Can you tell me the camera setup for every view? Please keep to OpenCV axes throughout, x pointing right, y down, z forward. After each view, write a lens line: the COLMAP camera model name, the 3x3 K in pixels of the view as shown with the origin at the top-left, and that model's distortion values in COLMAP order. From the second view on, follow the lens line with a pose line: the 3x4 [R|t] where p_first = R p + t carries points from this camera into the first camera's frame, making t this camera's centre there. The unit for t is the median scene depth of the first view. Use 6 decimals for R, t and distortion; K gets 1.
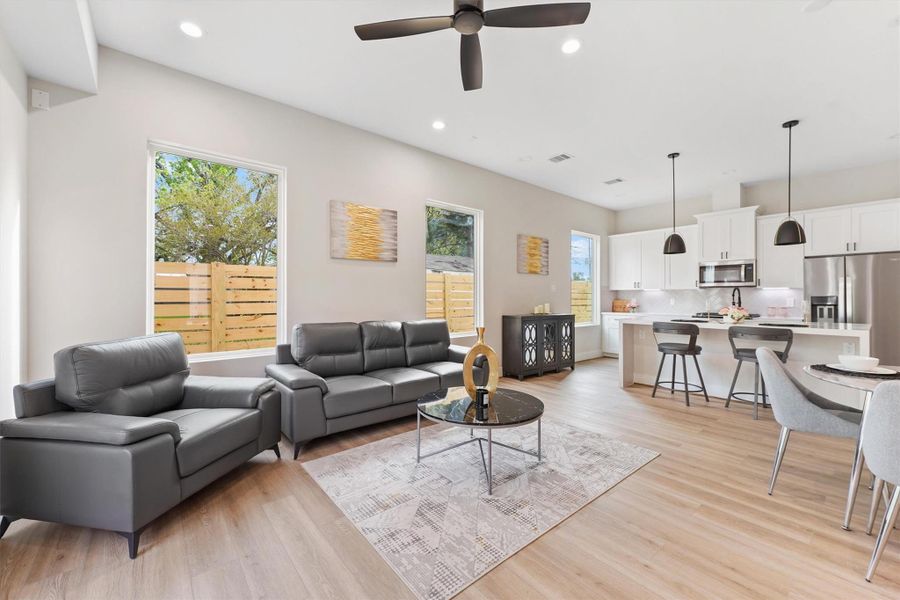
lens RADIAL K [[362.9, 0, 445.8], [0, 362.9, 295.8], [0, 0, 1]] dist [0.000892, -0.000206]
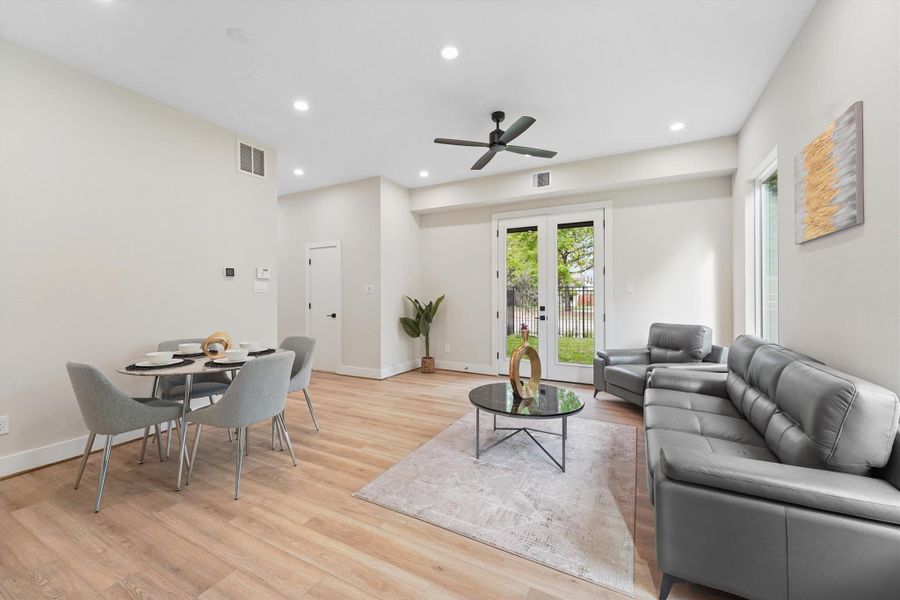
lens RADIAL K [[362.9, 0, 448.4], [0, 362.9, 297.6], [0, 0, 1]] dist [0.000892, -0.000206]
pose [[-0.920009, -0.000196, -0.391897, 0.599562], [0.001468, 0.999991, -0.003945, -0.007985], [0.391894, -0.004205, -0.920001, 1.550892]]
